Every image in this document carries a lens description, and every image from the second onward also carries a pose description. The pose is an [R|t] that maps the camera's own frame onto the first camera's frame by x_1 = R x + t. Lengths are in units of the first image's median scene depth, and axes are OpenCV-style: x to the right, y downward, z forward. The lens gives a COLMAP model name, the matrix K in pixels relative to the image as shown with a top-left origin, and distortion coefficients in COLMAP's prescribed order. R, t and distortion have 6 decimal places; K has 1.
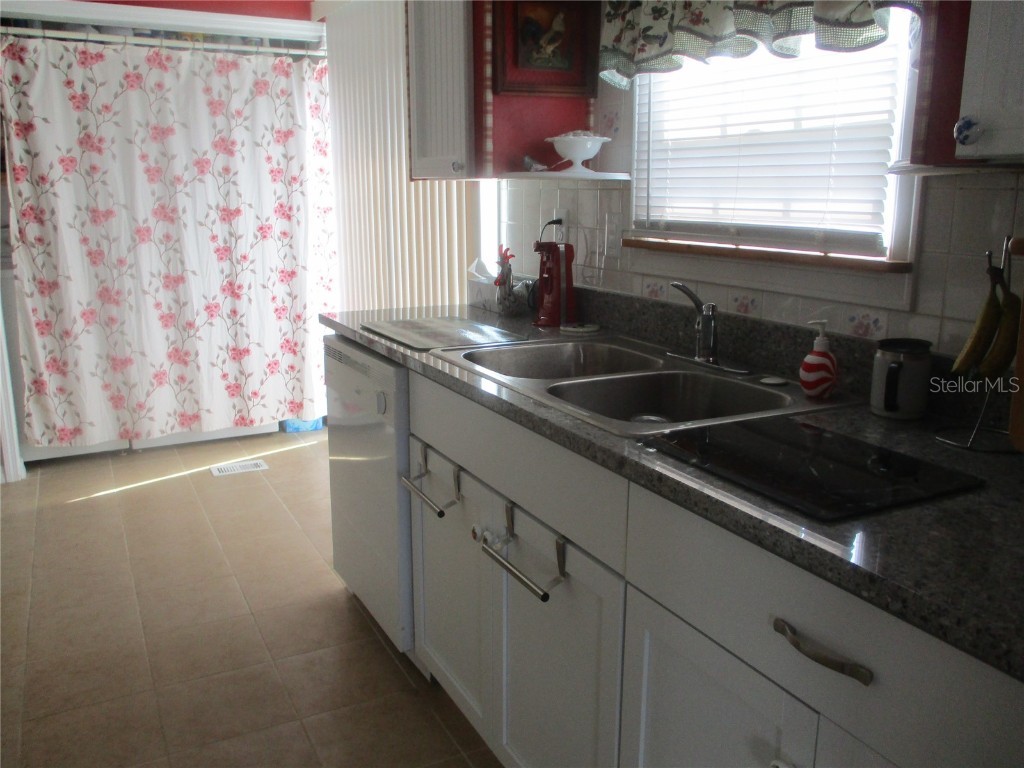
lens RADIAL K [[872.1, 0, 522.5], [0, 872.1, 374.6], [0, 0, 1]] dist [-0.023760, 0.007910]
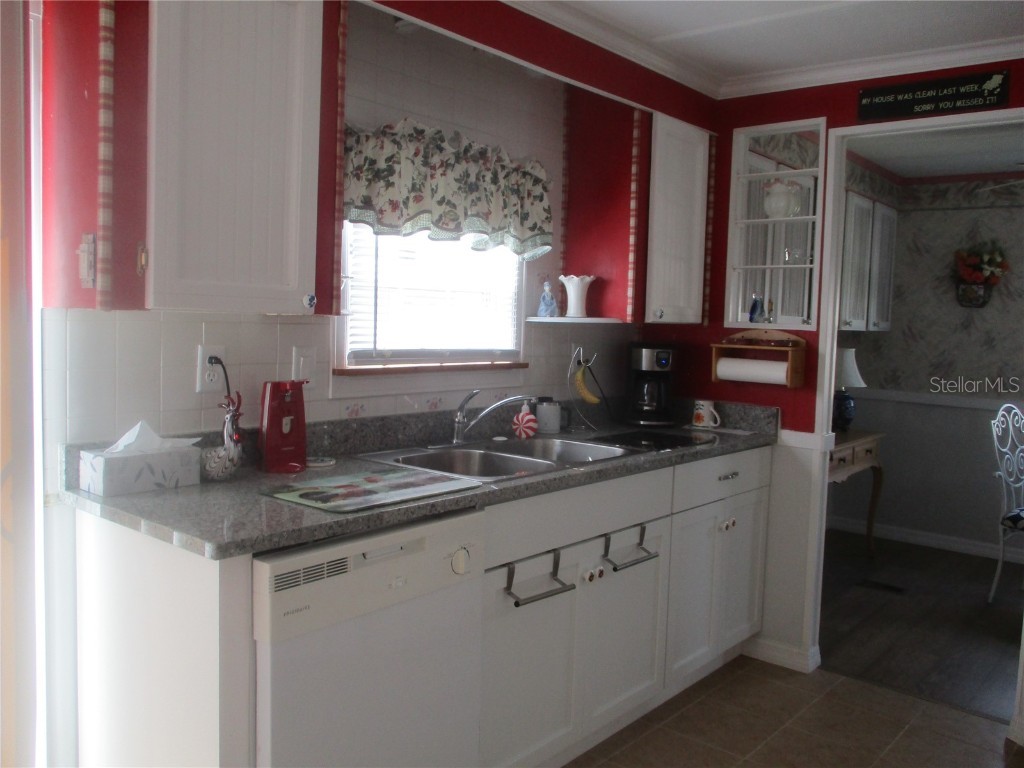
lens RADIAL K [[872.1, 0, 517.3], [0, 872.1, 379.3], [0, 0, 1]] dist [-0.023760, 0.007910]
pose [[-0.385976, -0.091270, 0.917983, -0.340065], [0.150781, 0.975470, 0.160384, -0.099689], [-0.910103, 0.200319, -0.362746, 0.418961]]
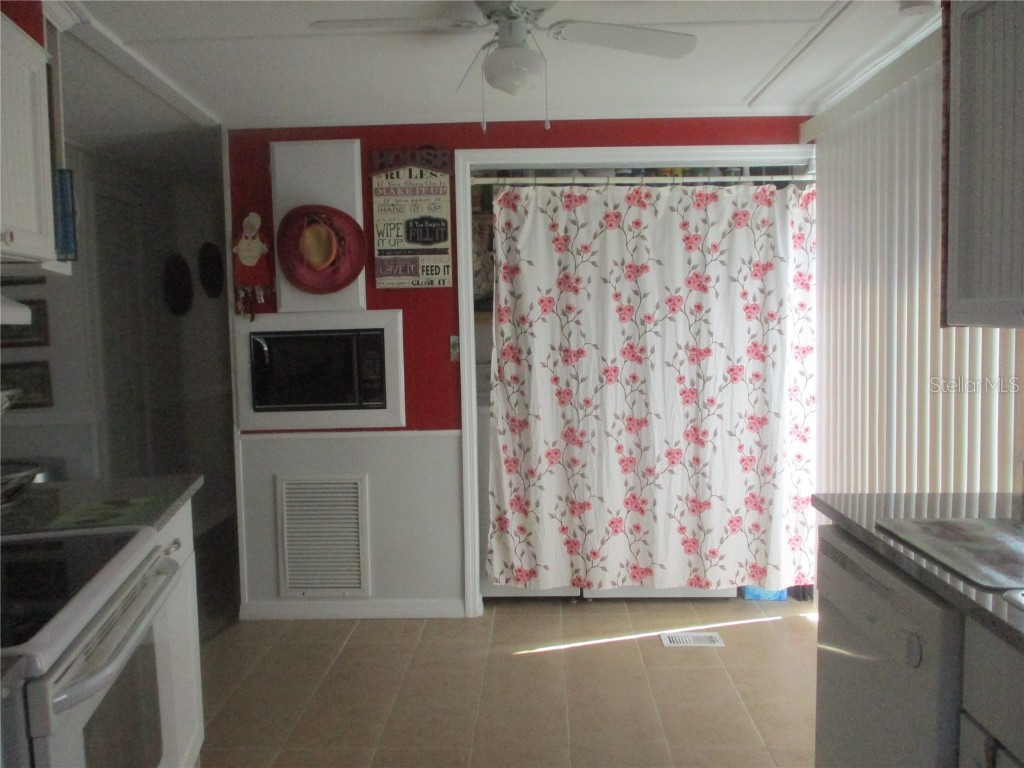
lens RADIAL K [[872.1, 0, 517.2], [0, 872.1, 387.7], [0, 0, 1]] dist [-0.023760, 0.007910]
pose [[0.873302, 0.027945, -0.486377, -0.055840], [-0.086457, 0.991397, -0.098274, -0.042940], [0.479447, 0.127874, 0.868205, 0.110249]]
